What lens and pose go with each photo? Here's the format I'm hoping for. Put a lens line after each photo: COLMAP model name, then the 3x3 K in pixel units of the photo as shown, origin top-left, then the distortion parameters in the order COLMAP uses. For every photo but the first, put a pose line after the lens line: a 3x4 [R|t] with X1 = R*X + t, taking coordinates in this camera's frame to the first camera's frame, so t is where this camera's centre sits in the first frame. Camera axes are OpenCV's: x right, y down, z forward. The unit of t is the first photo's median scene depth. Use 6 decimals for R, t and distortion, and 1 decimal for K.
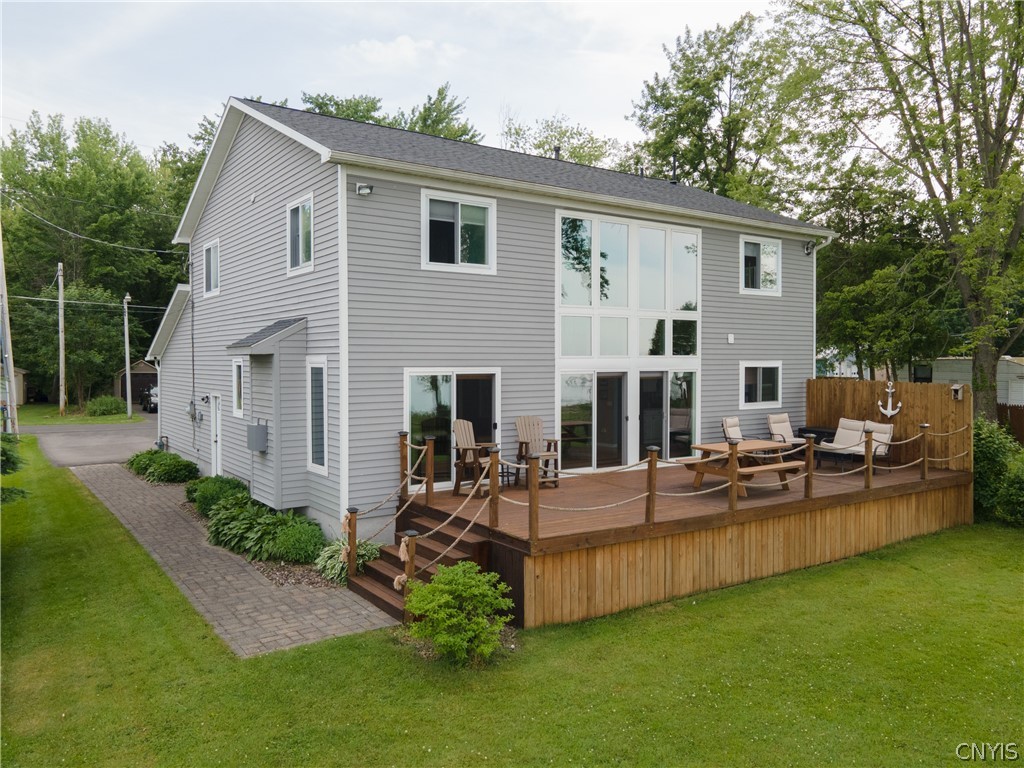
lens RADIAL K [[750.6, 0, 508.6], [0, 750.6, 380.0], [0, 0, 1]] dist [0.026954, 0.005024]
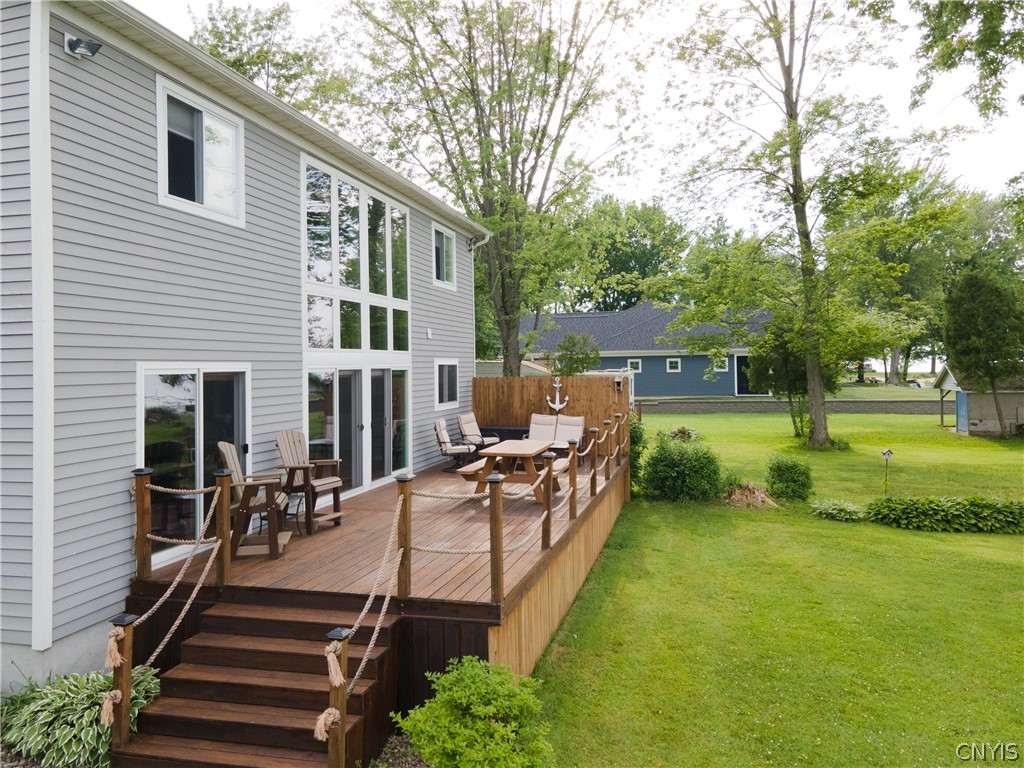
lens RADIAL K [[750.6, 0, 510.6], [0, 750.6, 361.4], [0, 0, 1]] dist [0.026954, 0.005024]
pose [[0.753412, -0.005684, 0.657524, -0.237071], [0.030786, 0.999171, -0.026639, 0.006286], [-0.656827, 0.040312, 0.752963, 0.264293]]
